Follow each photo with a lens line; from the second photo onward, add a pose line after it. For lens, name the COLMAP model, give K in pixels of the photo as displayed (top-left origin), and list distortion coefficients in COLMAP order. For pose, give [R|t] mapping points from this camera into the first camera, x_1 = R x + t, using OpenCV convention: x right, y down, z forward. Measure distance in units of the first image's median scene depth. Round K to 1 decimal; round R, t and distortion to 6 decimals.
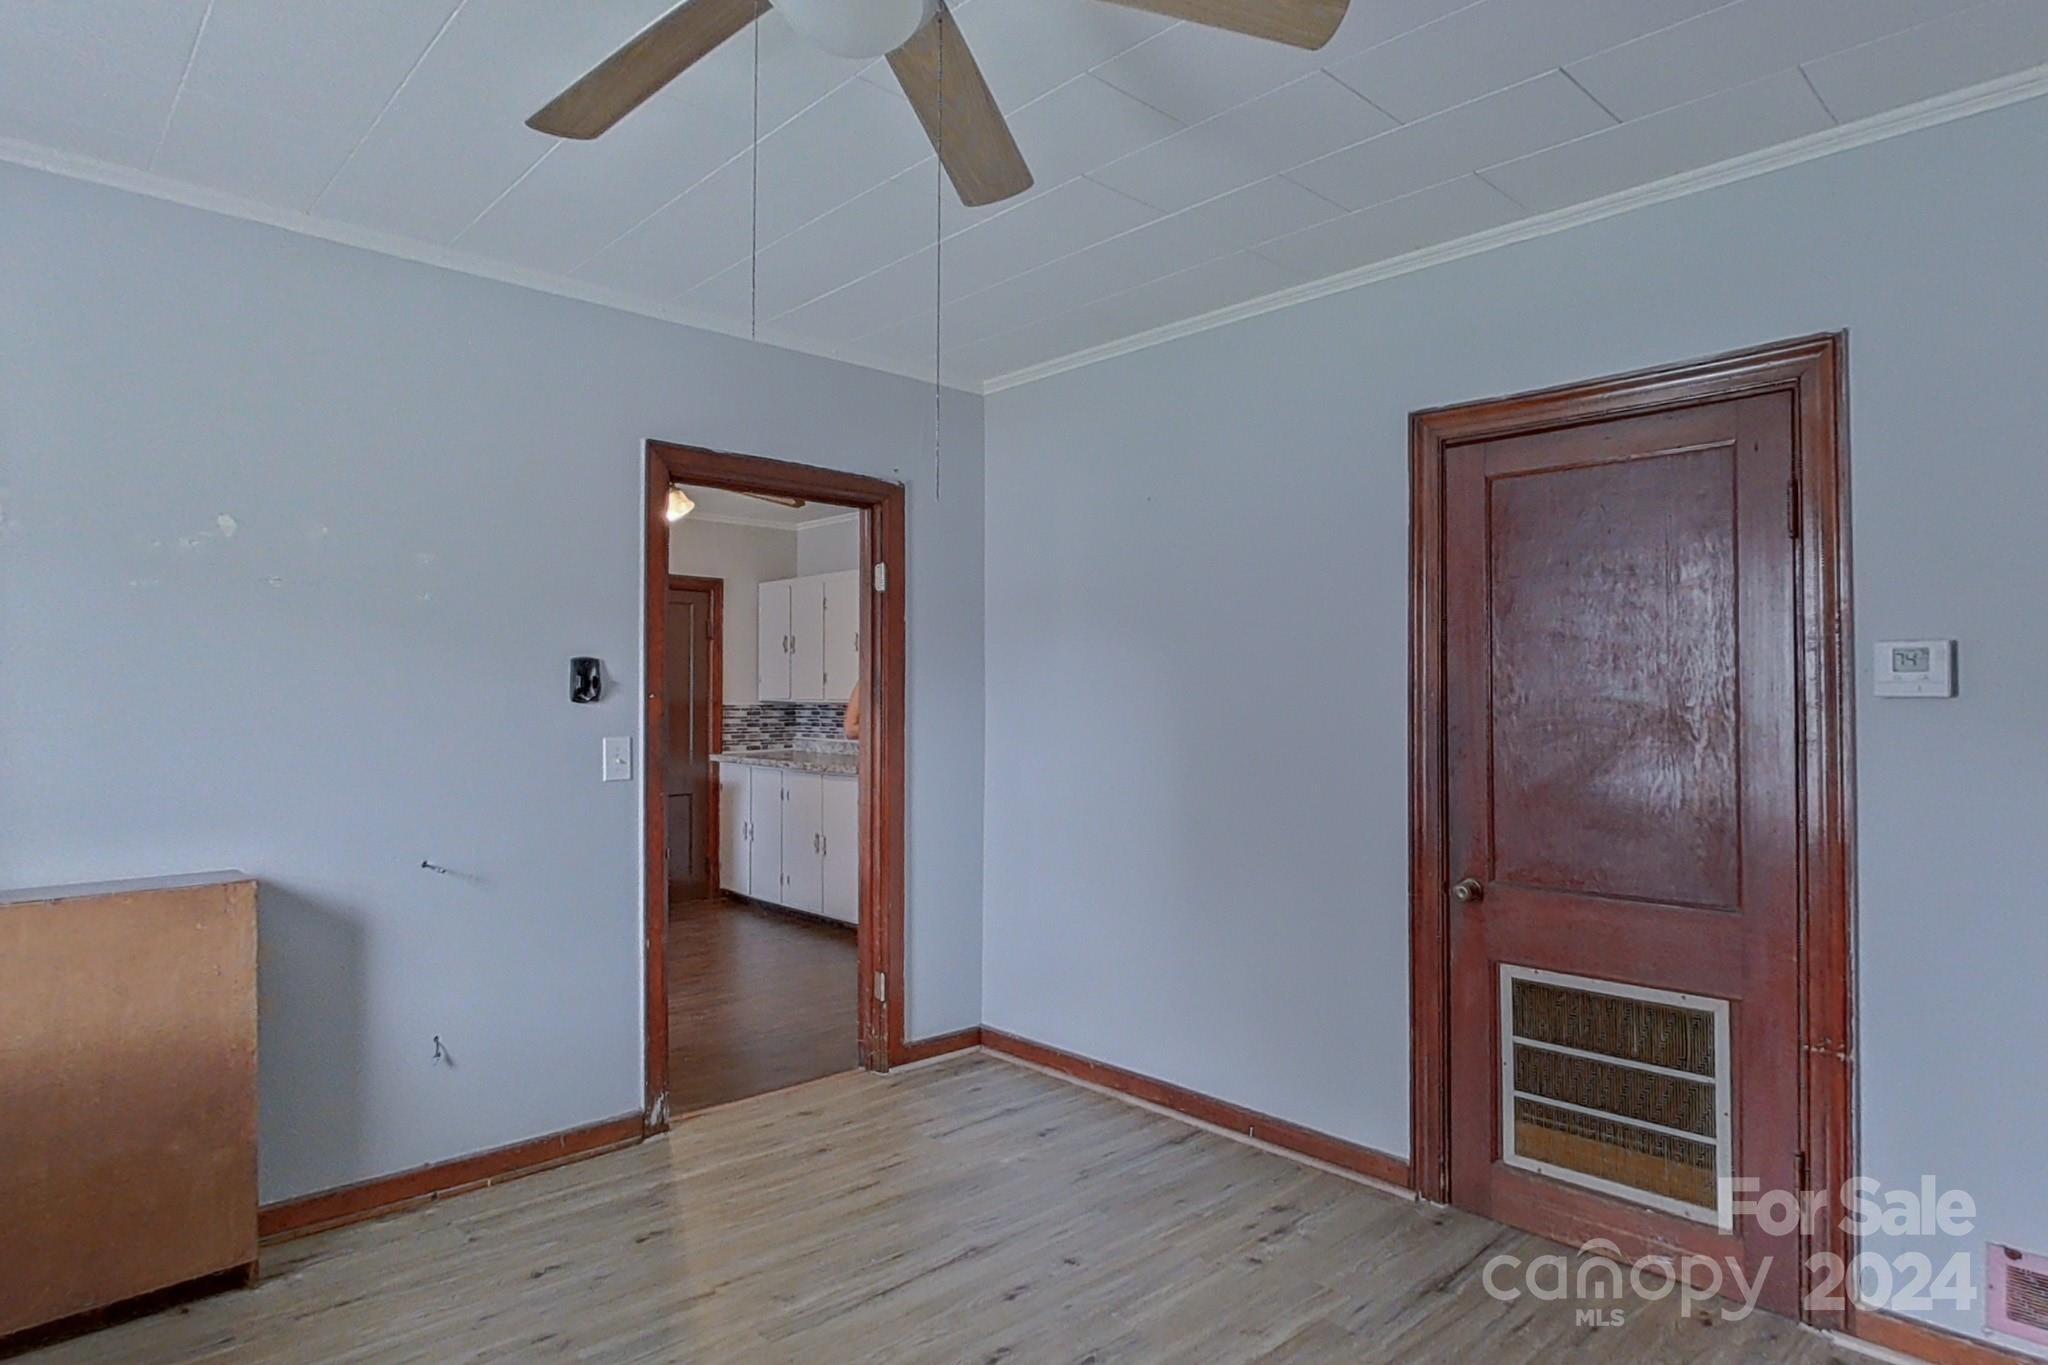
lens RADIAL K [[1161.4, 0, 1027.6], [0, 1161.4, 682.0], [0, 0, 1]] dist [-0.000301, -0.000414]
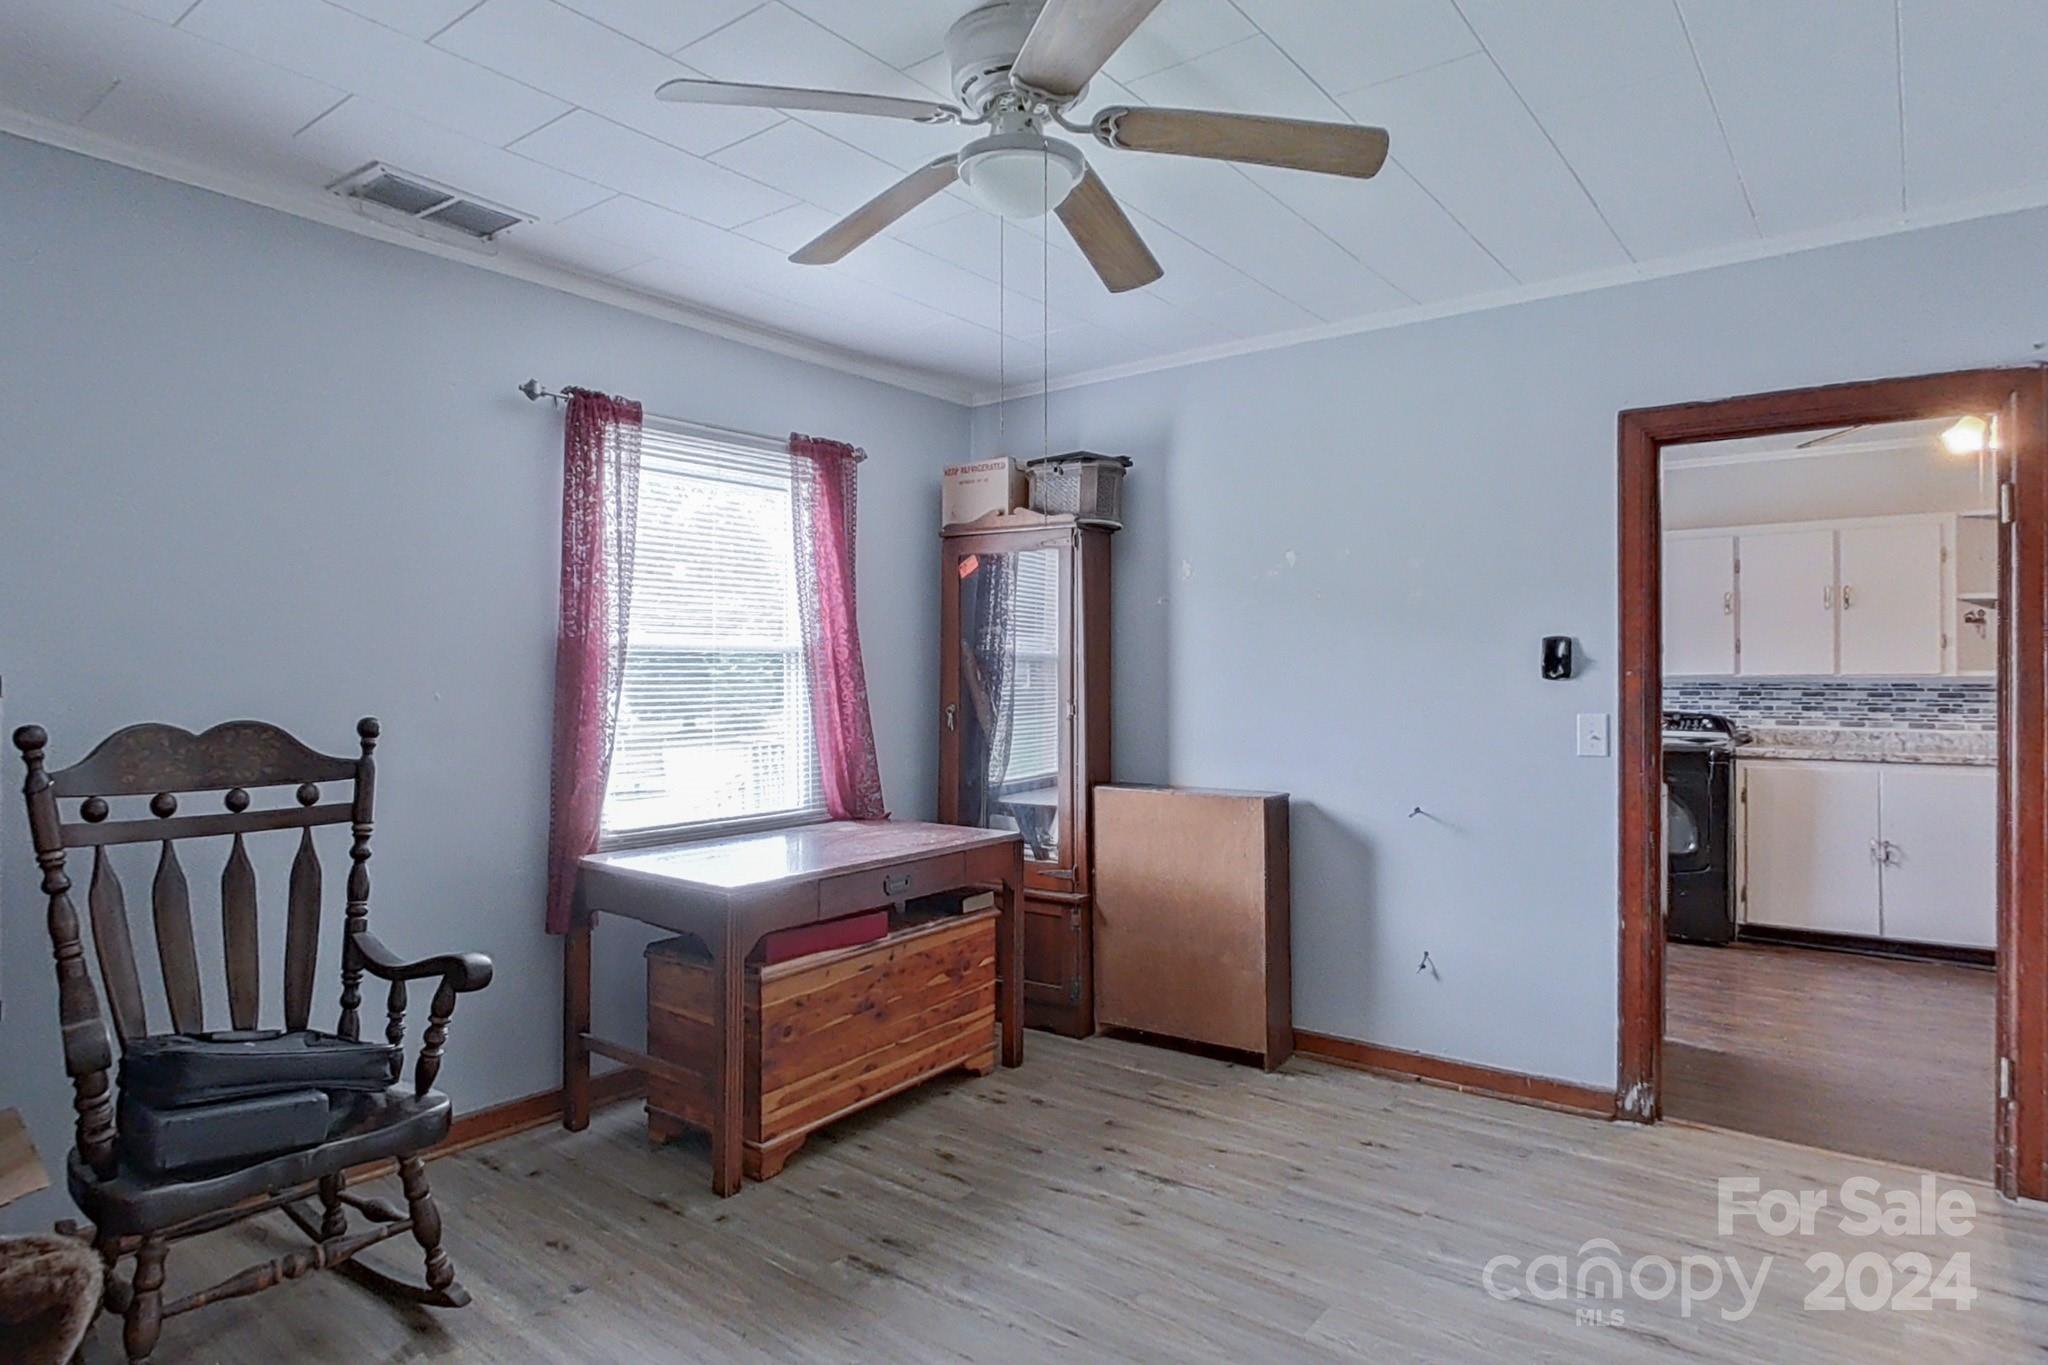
lens RADIAL K [[1161.4, 0, 1027.6], [0, 1161.4, 682.0], [0, 0, 1]] dist [-0.000301, -0.000414]
pose [[0.170986, 0.003766, -0.985266, 0.574852], [0.013868, 0.999884, 0.006229, 0.006320], [0.985176, -0.014728, 0.170914, 0.348147]]
